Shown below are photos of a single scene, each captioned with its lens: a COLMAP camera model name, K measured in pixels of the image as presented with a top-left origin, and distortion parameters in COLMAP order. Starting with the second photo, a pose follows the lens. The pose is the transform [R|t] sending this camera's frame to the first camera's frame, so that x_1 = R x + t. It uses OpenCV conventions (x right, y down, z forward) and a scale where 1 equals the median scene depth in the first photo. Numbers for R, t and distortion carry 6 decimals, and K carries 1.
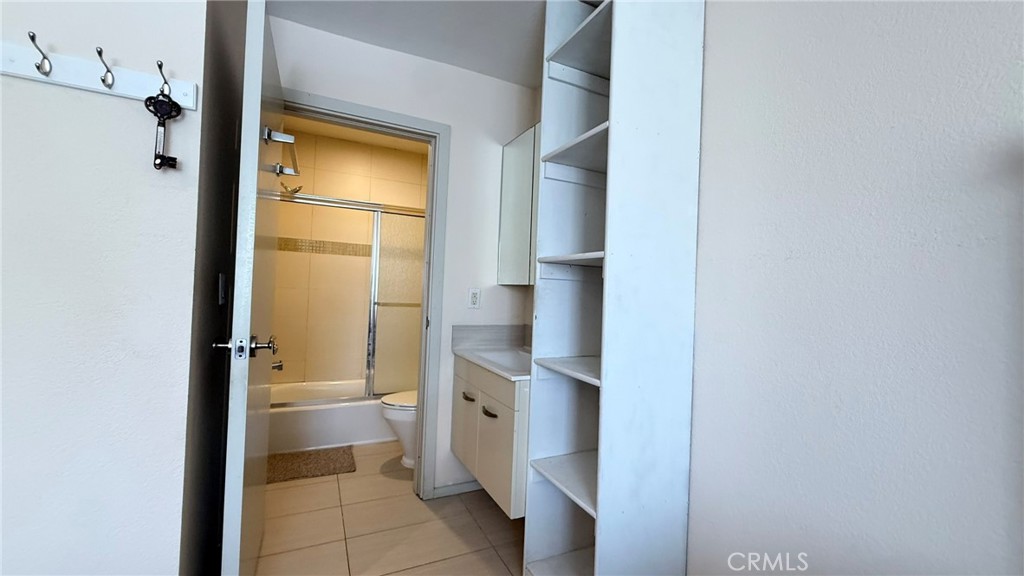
lens RADIAL K [[412.4, 0, 512.0], [0, 412.4, 288.0], [0, 0, 1]] dist [0.001645, 0.000238]
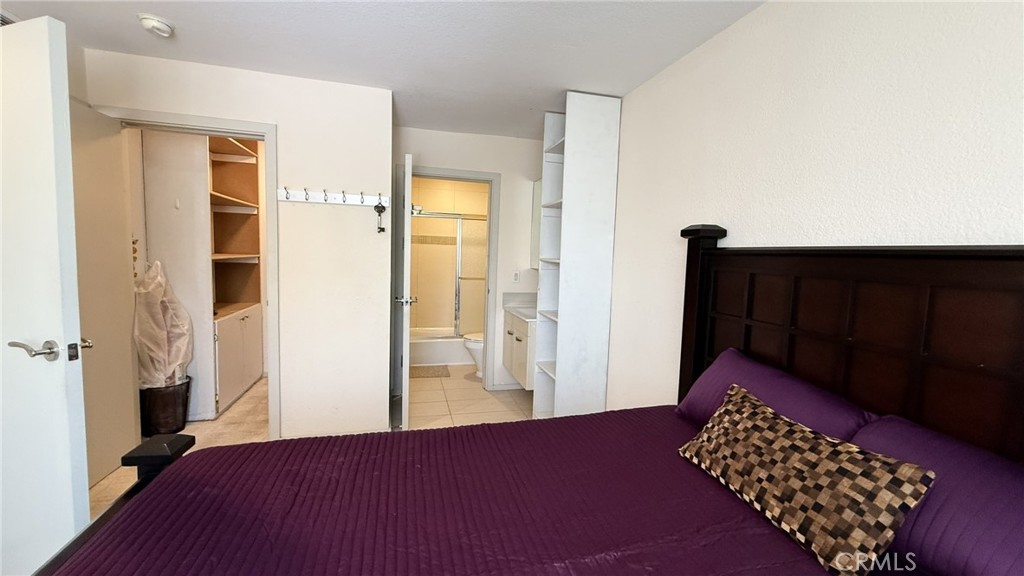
lens RADIAL K [[412.4, 0, 512.0], [0, 412.4, 288.0], [0, 0, 1]] dist [0.001645, 0.000238]
pose [[0.981186, 0.007702, -0.192912, 0.210854], [0.008126, 0.996671, 0.081120, -0.063395], [0.192895, -0.081162, 0.977857, -0.625669]]
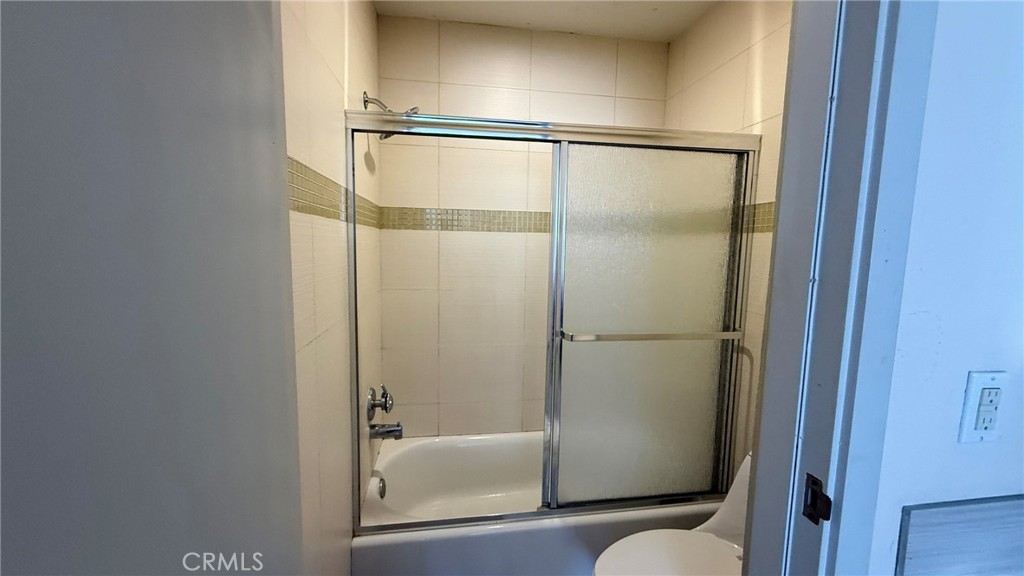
lens RADIAL K [[412.4, 0, 512.0], [0, 412.4, 288.0], [0, 0, 1]] dist [0.001645, 0.000238]
pose [[0.954815, 0.006773, -0.297124, -0.298672], [0.023446, 0.994908, 0.098022, -0.083474], [0.296275, -0.100560, 0.949794, 0.649537]]
